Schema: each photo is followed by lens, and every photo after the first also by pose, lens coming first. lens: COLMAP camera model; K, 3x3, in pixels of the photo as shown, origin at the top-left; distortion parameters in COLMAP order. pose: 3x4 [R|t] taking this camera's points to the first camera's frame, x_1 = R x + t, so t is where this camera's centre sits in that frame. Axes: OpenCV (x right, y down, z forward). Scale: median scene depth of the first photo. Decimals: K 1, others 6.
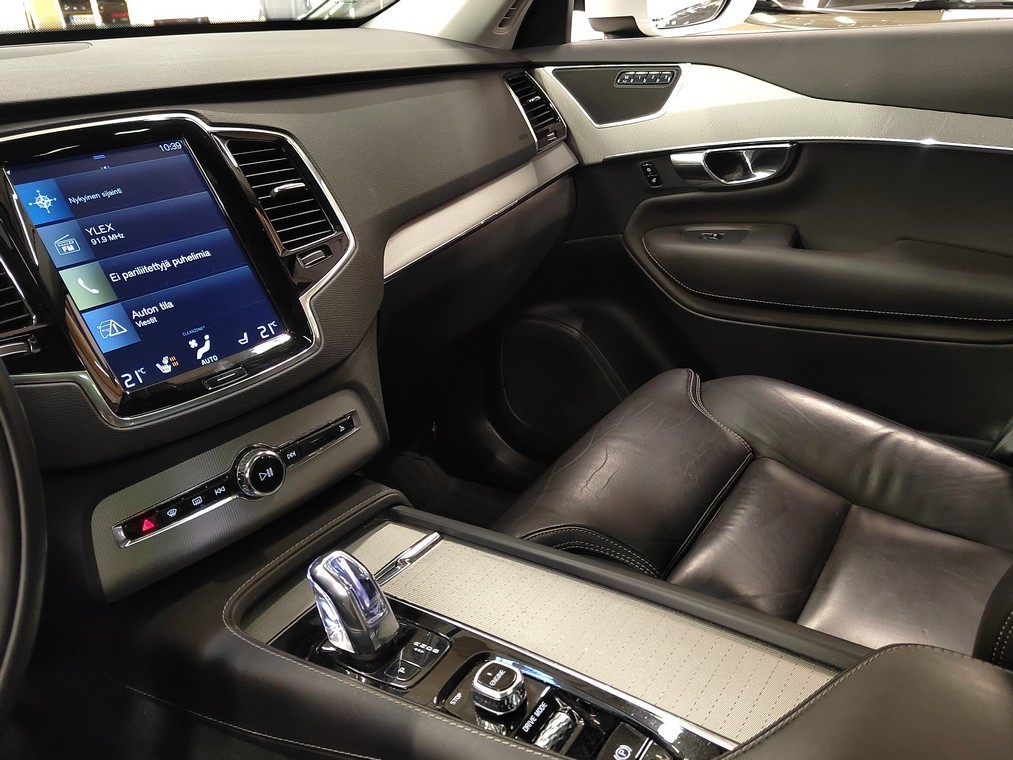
lens RADIAL K [[807.0, 0, 506.5], [0, 807.0, 380.0], [0, 0, 1]] dist [0.068075, -0.086654]
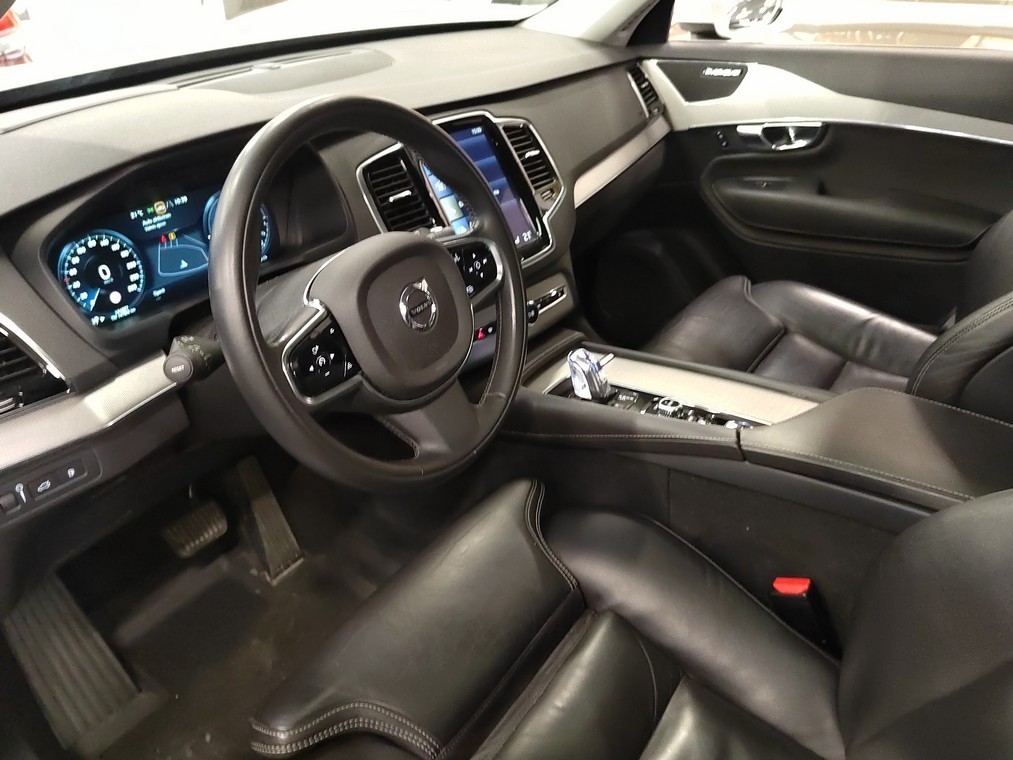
lens RADIAL K [[807.0, 0, 506.5], [0, 807.0, 380.0], [0, 0, 1]] dist [0.068075, -0.086654]
pose [[0.999585, 0.028744, -0.002015, -0.232663], [-0.028497, 0.996500, 0.078580, 0.083947], [0.004267, -0.078490, 0.996906, -0.580839]]
